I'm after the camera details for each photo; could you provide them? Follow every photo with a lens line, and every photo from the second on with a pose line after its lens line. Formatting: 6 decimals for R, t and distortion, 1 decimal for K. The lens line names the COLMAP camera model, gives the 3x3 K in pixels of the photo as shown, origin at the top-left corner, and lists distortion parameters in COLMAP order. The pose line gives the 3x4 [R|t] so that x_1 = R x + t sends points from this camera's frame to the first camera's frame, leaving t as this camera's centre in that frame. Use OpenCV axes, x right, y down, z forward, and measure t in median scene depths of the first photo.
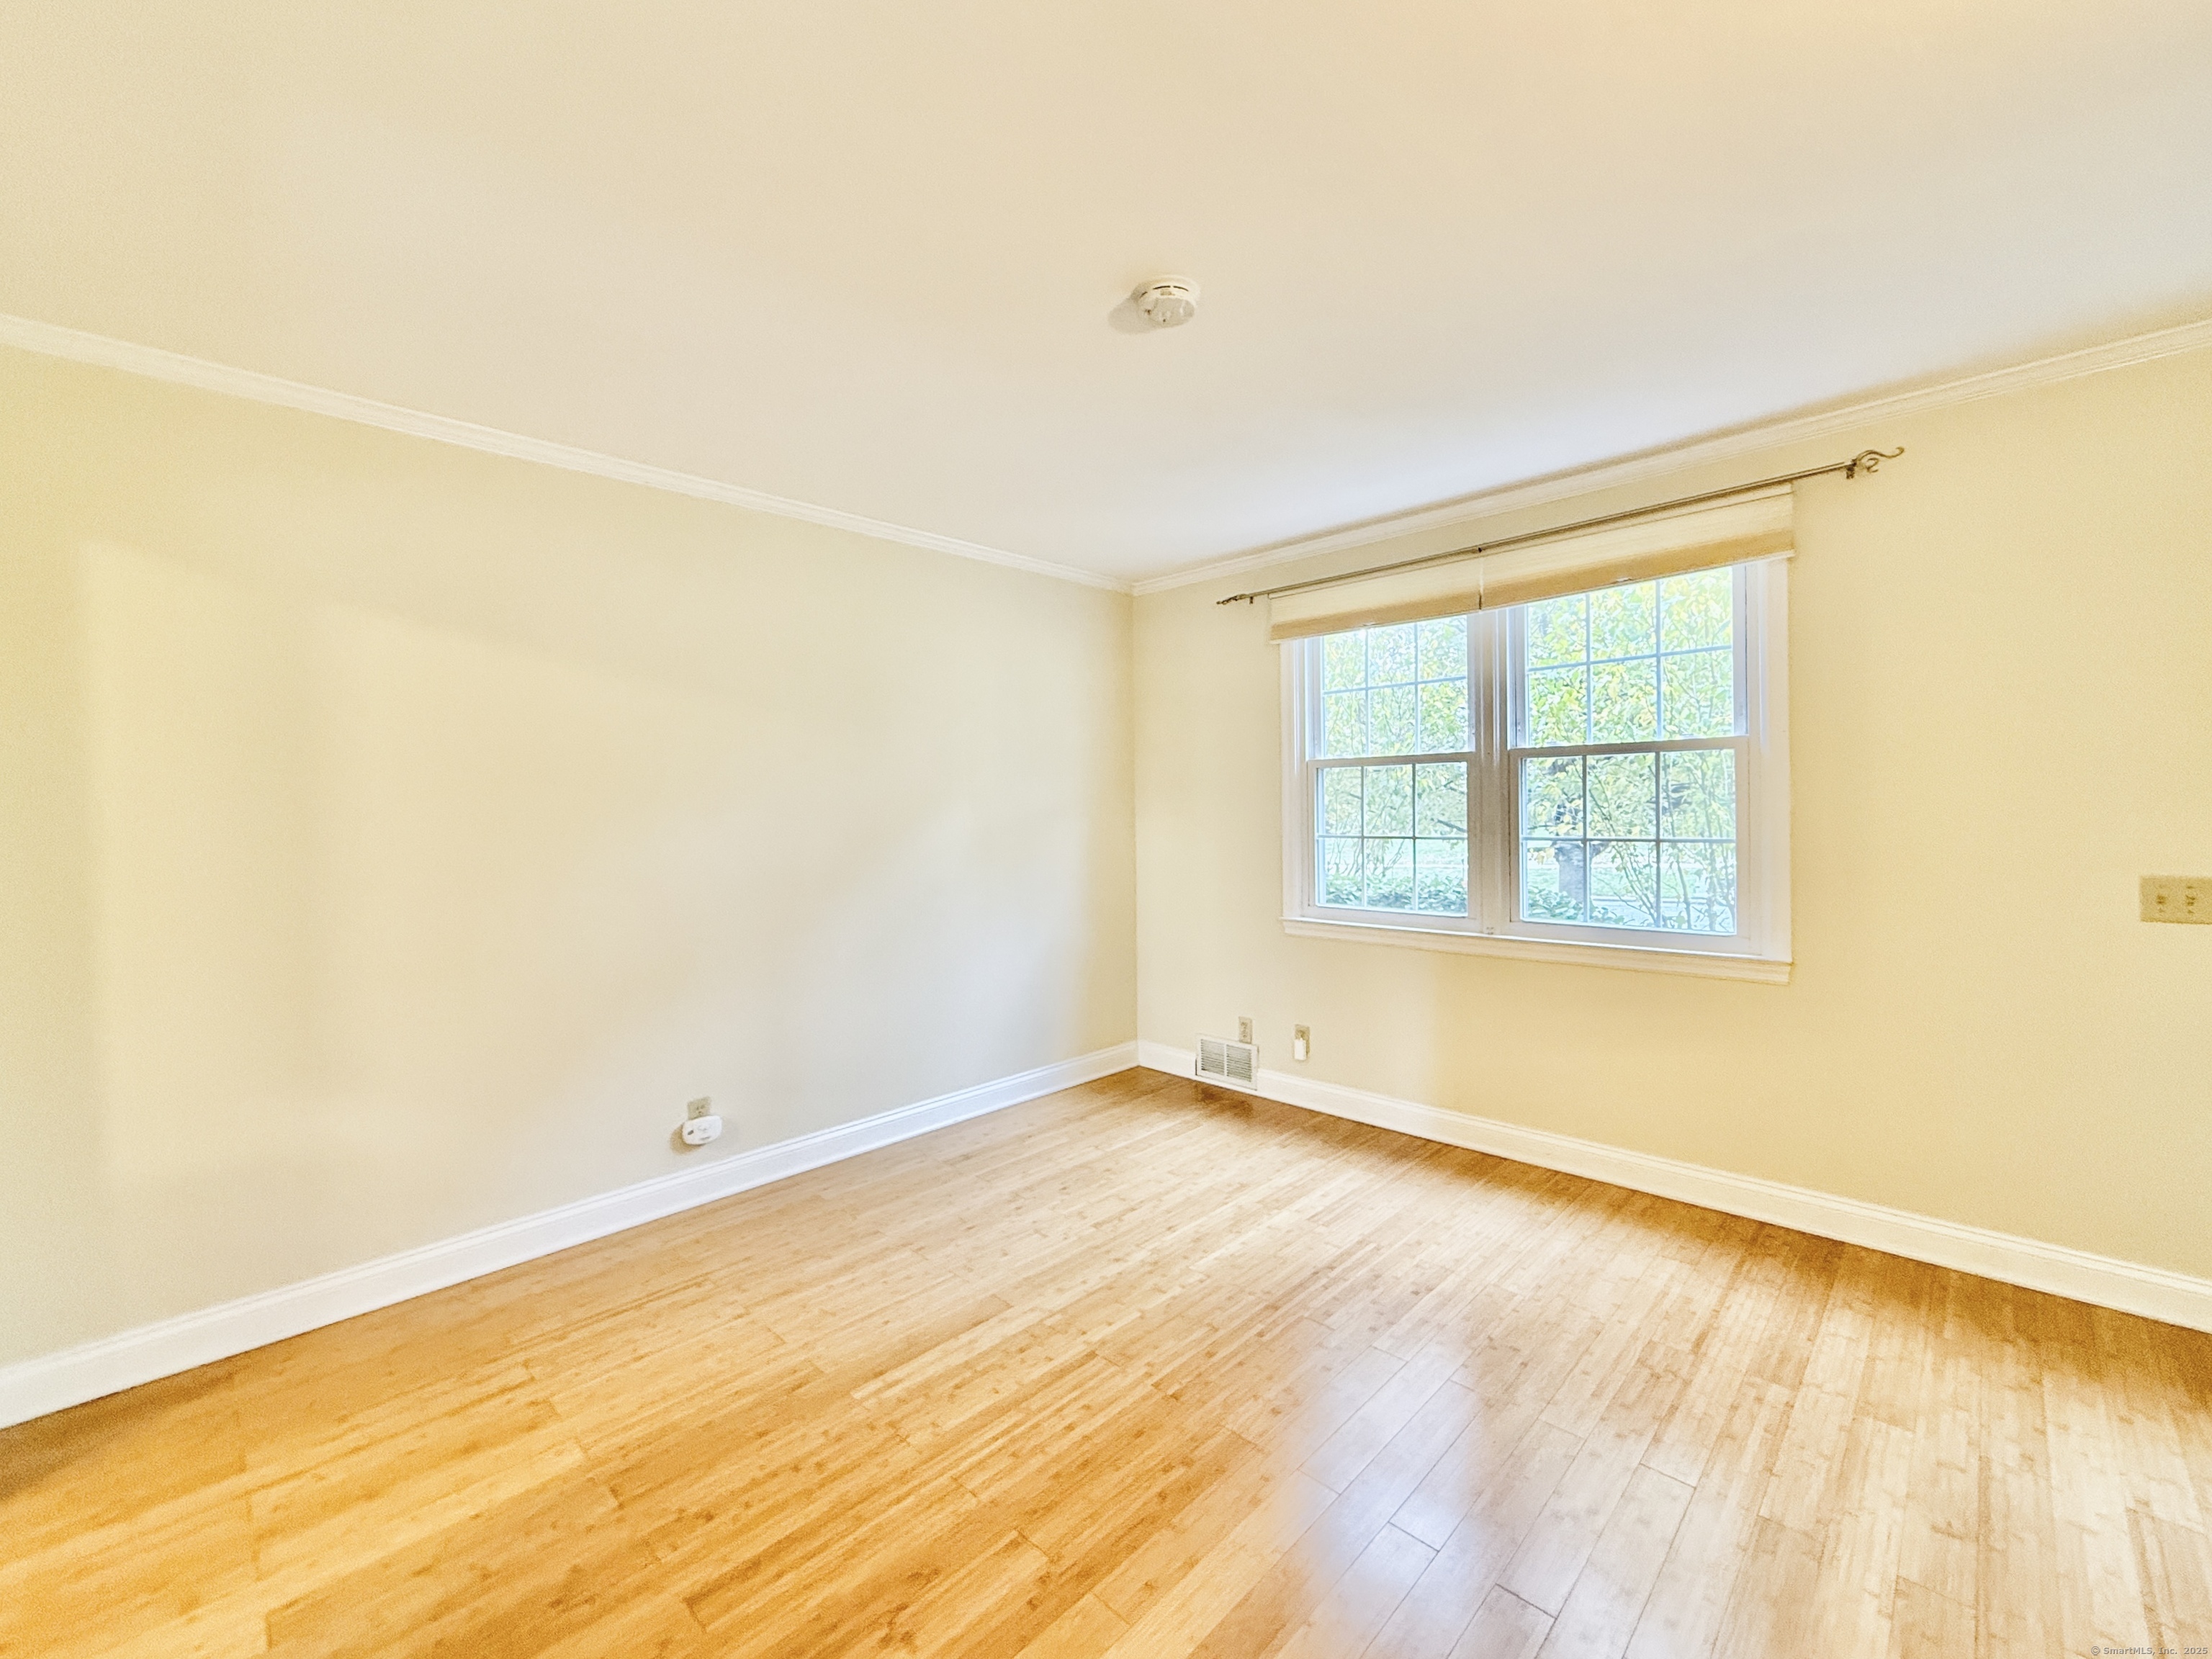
lens RADIAL K [[893.1, 0, 1131.4], [0, 893.1, 836.9], [0, 0, 1]] dist [0.000469, -0.000137]
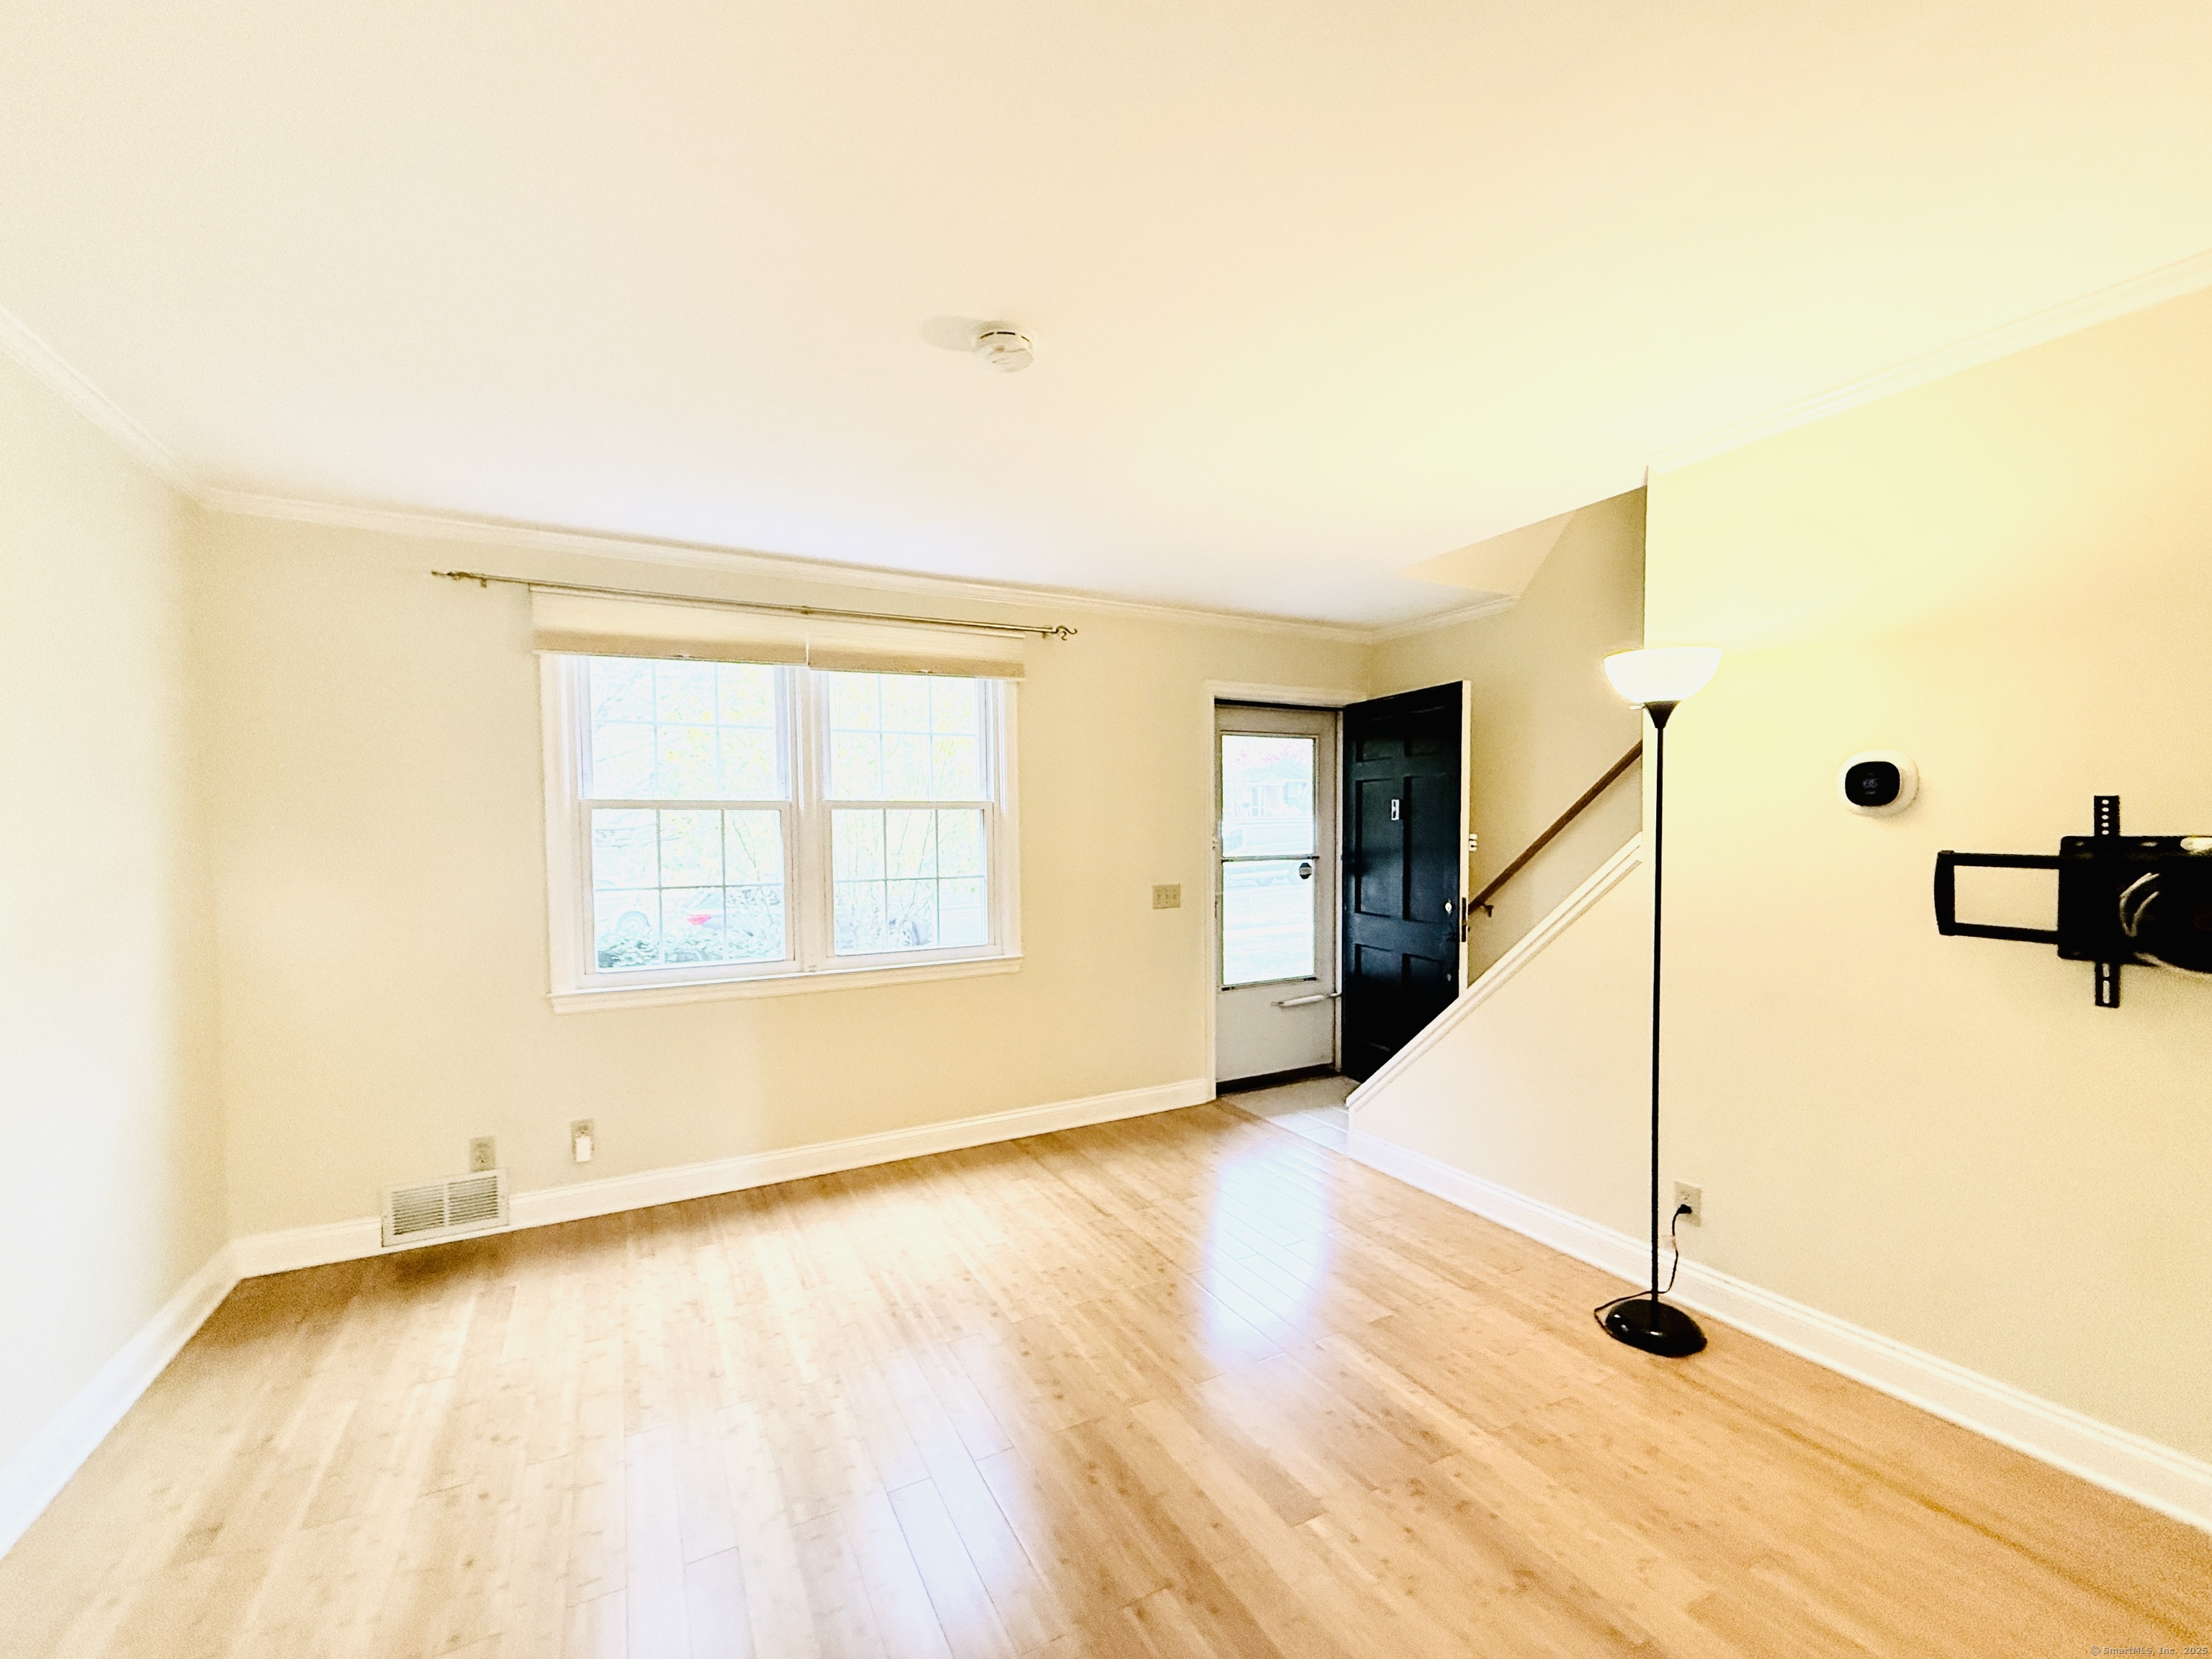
lens RADIAL K [[899.6, 0, 1058.7], [0, 899.6, 872.7], [0, 0, 1]] dist [0.000744, 0.000220]
pose [[0.344114, -0.033014, 0.938347, -0.520642], [0.036848, 0.999087, 0.021637, -0.022982], [-0.938205, 0.027131, 0.345016, 0.352122]]
